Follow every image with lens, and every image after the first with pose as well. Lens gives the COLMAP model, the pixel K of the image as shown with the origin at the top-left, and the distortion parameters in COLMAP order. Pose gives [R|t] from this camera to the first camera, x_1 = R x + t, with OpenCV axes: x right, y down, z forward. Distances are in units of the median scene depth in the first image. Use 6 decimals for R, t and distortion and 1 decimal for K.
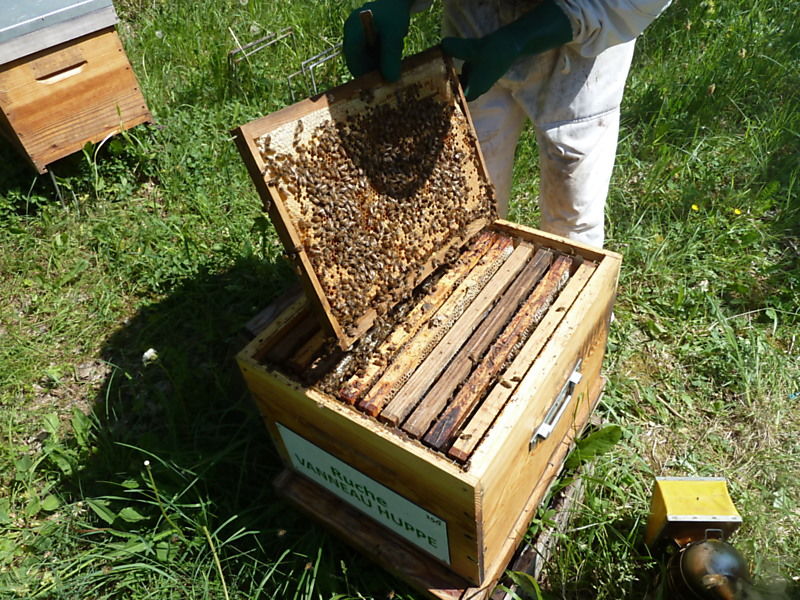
lens RADIAL K [[593.5, 0, 400.0], [0, 593.5, 300.0], [0, 0, 1]] dist [-0.031704, 0.001859]
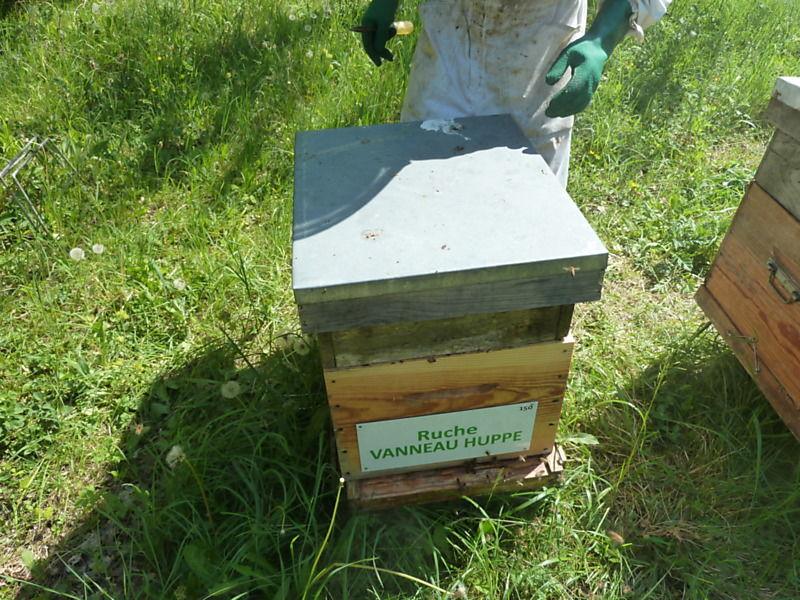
lens RADIAL K [[593.5, 0, 400.0], [0, 593.5, 300.0], [0, 0, 1]] dist [-0.031704, 0.001859]
pose [[0.738981, -0.367053, 0.564960, -0.339658], [0.430374, 0.902350, 0.023315, 0.005874], [-0.518349, 0.225915, 0.824789, 0.012883]]
